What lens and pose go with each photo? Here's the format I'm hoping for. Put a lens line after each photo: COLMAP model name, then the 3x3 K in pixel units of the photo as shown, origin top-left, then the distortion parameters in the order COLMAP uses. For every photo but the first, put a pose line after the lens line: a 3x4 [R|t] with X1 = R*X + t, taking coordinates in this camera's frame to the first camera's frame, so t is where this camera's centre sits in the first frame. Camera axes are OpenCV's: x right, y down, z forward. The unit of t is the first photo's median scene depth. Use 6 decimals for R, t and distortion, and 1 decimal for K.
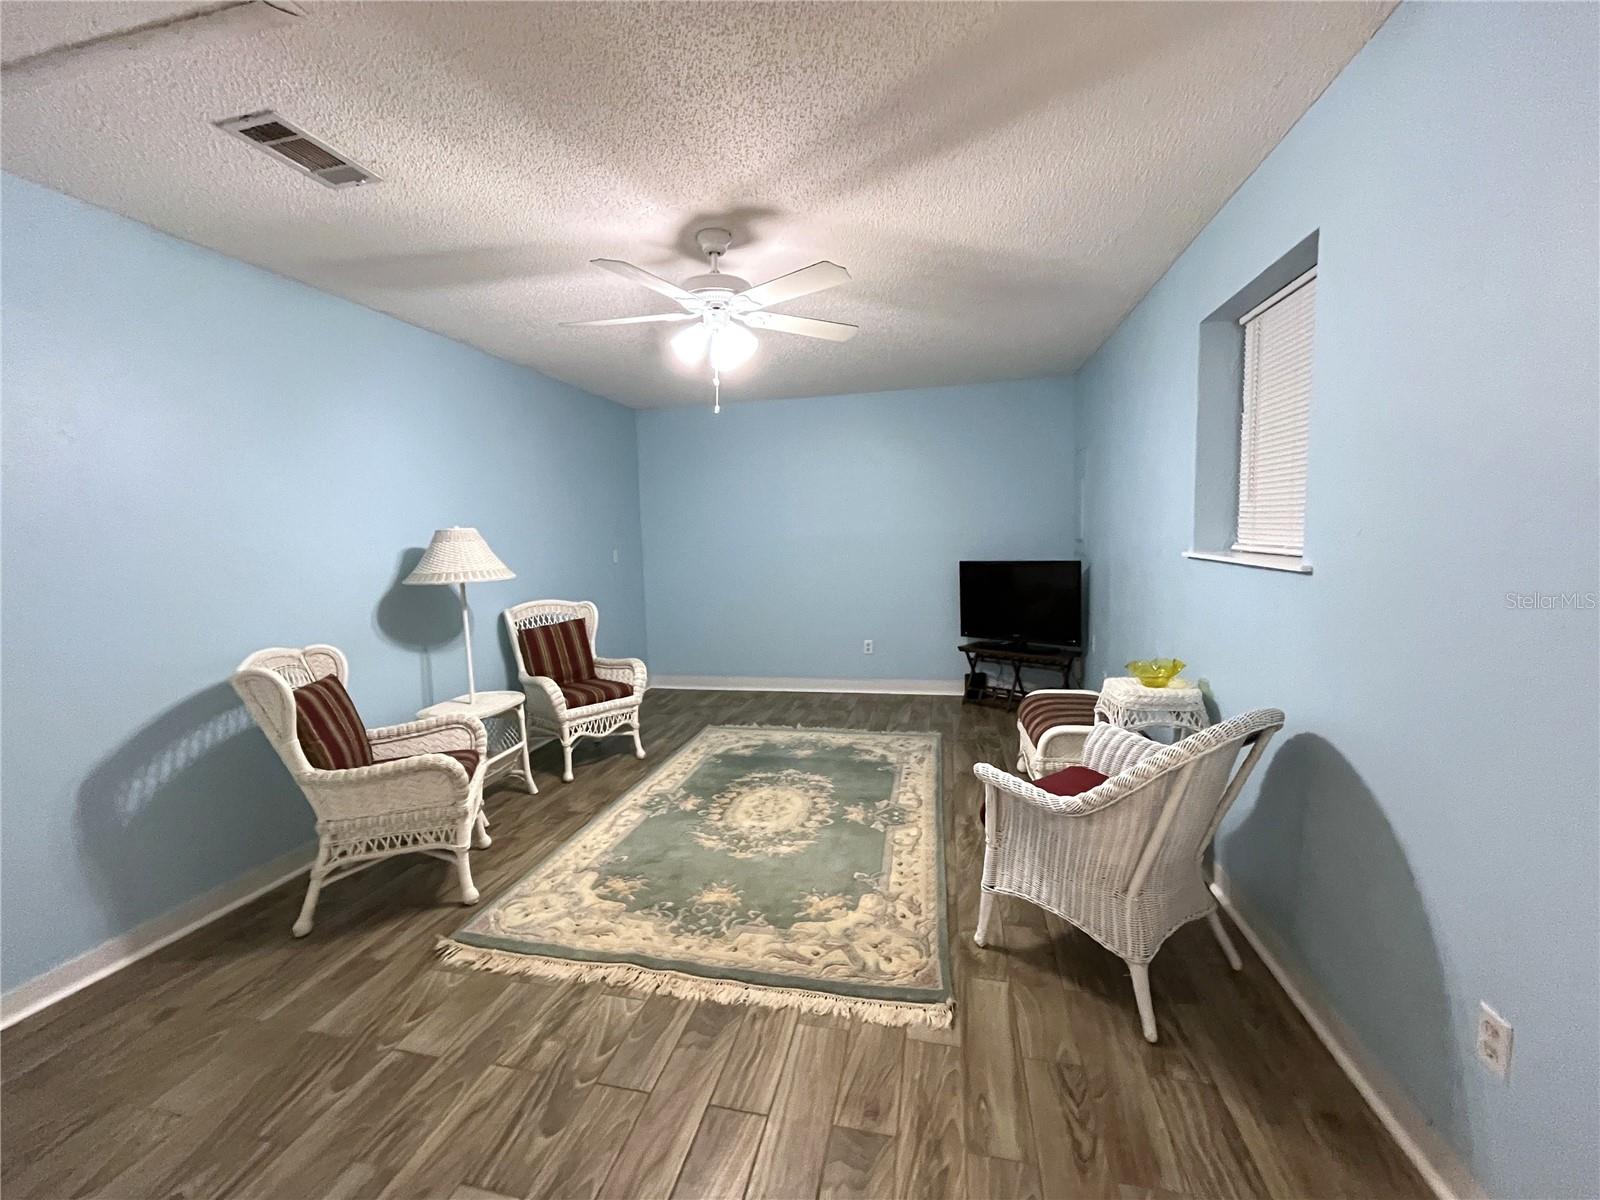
lens RADIAL K [[651.6, 0, 798.1], [0, 651.6, 599.3], [0, 0, 1]] dist [-0.002162, -0.000403]
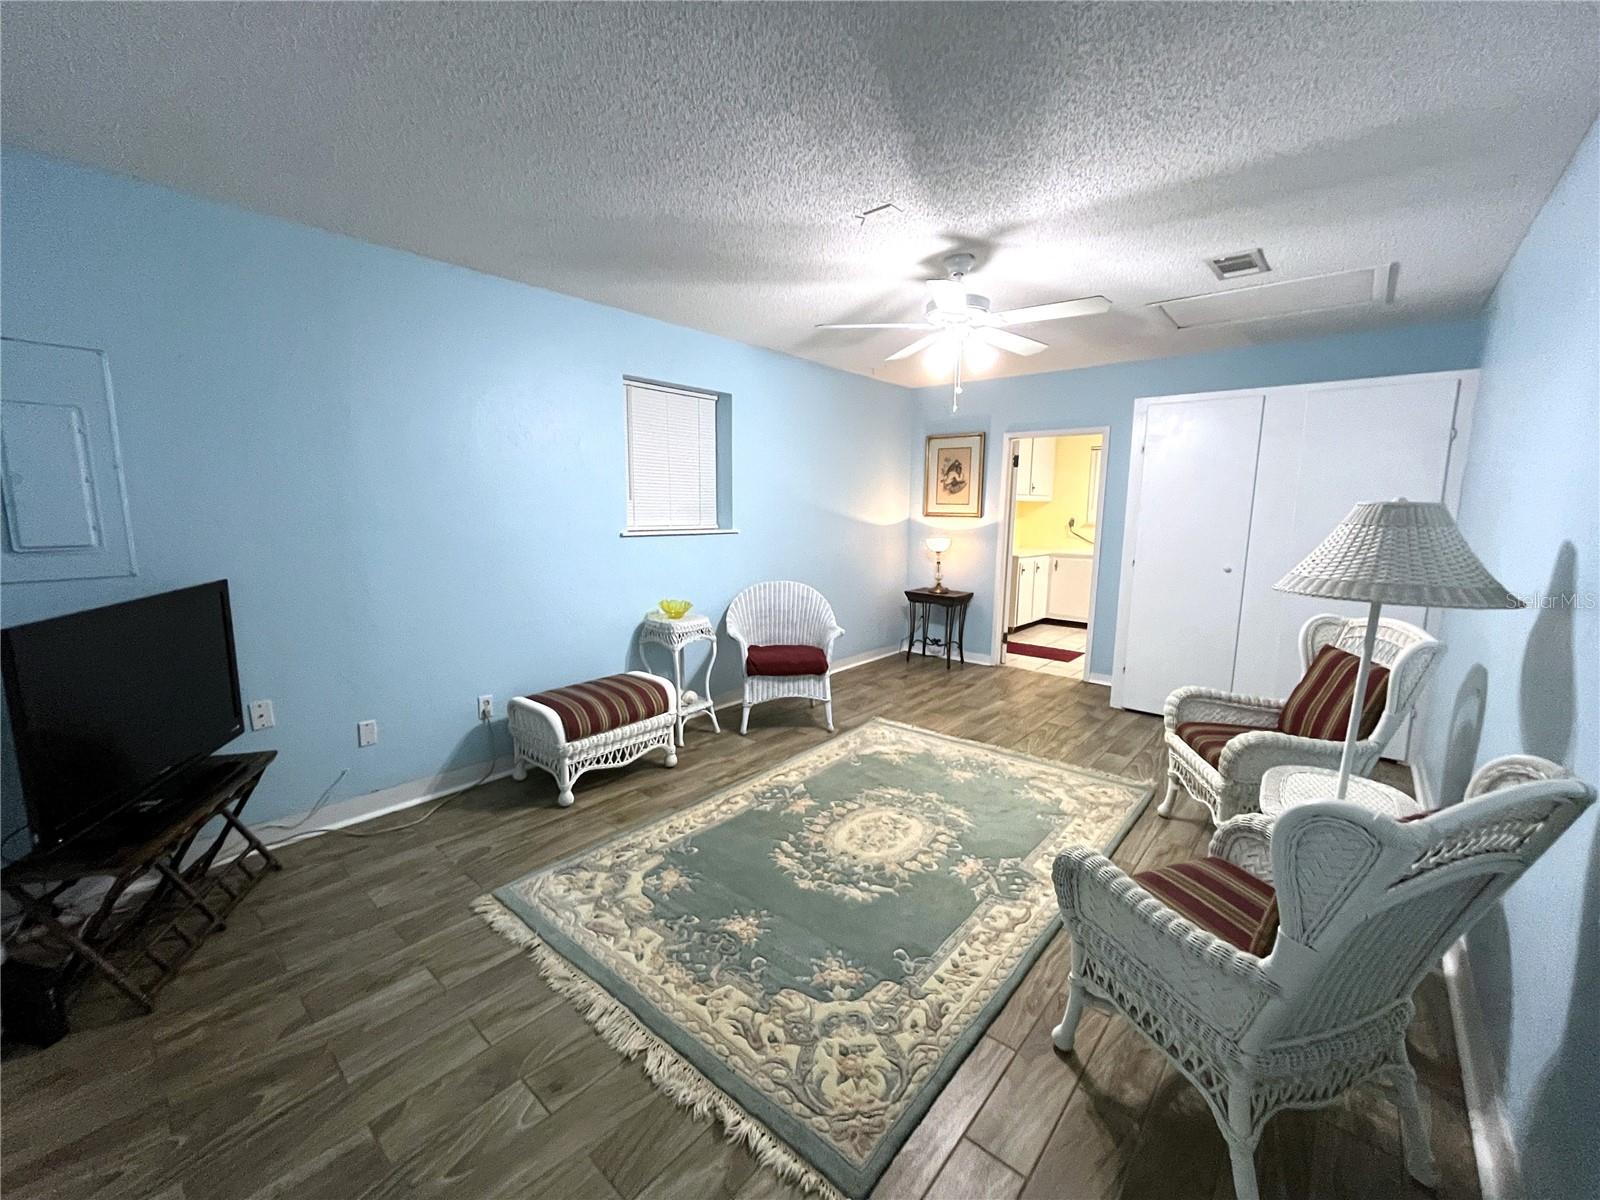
lens RADIAL K [[651.6, 0, 797.7], [0, 651.6, 601.4], [0, 0, 1]] dist [-0.002162, -0.000403]
pose [[-0.881189, -0.048745, 0.470245, -0.348797], [0.064998, 0.972734, 0.222631, -0.185015], [-0.468276, 0.226745, -0.853993, 1.754484]]
